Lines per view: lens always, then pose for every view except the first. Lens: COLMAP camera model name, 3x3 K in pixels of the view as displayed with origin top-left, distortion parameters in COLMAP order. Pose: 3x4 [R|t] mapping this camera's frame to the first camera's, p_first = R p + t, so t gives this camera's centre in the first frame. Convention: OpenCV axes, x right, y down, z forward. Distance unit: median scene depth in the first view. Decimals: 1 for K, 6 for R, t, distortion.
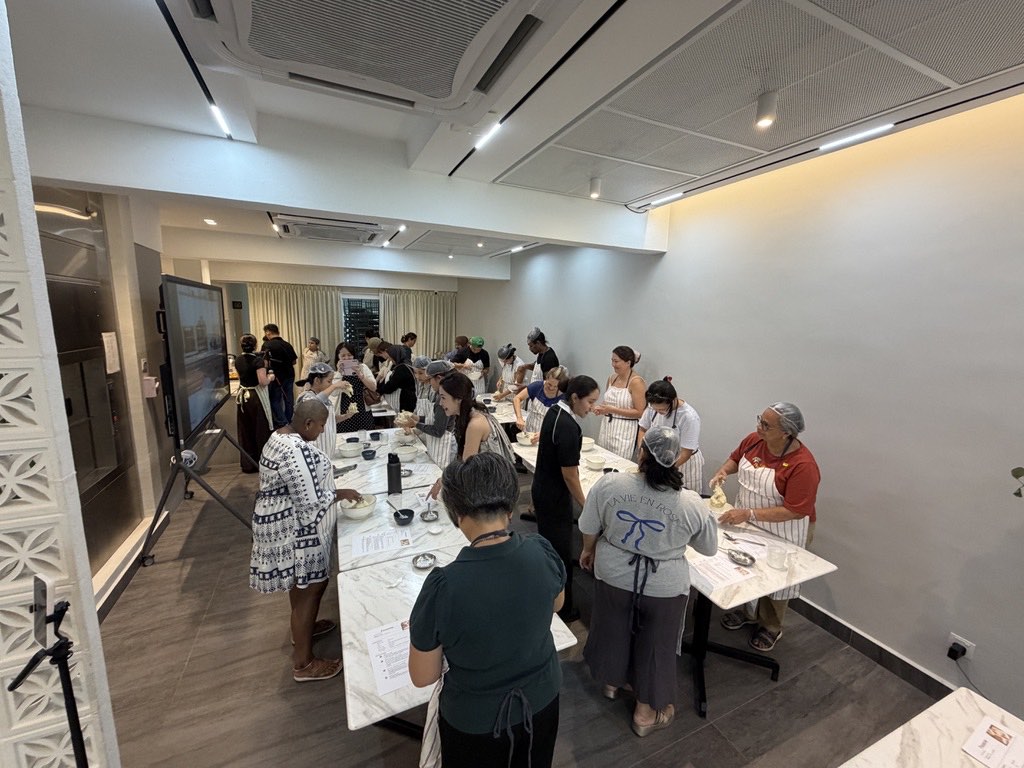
lens RADIAL K [[406.1, 0, 512.0], [0, 406.1, 384.0], [0, 0, 1]] dist [0.003072, -0.000183]
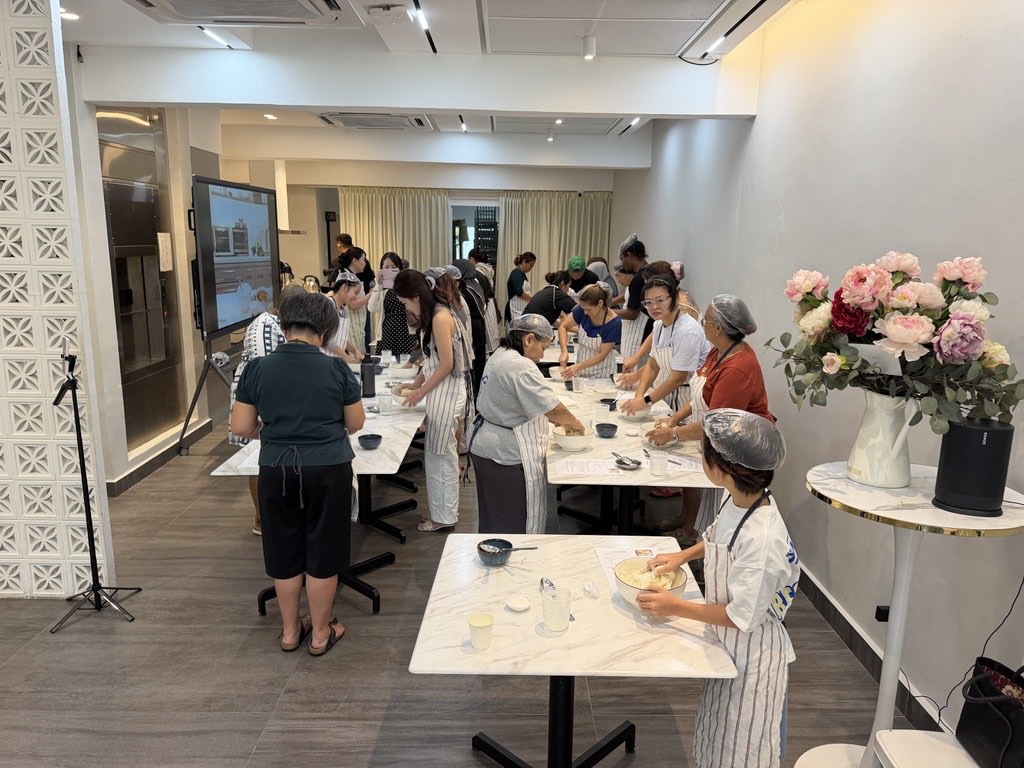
lens RADIAL K [[709.5, 0, 512.0], [0, 709.5, 384.0], [0, 0, 1]] dist [0.070711, -0.083198]
pose [[0.913689, 0.075122, -0.399410, 0.618944], [-0.062449, 0.997048, 0.044670, 0.125827], [0.401587, -0.015872, 0.915684, -0.362223]]
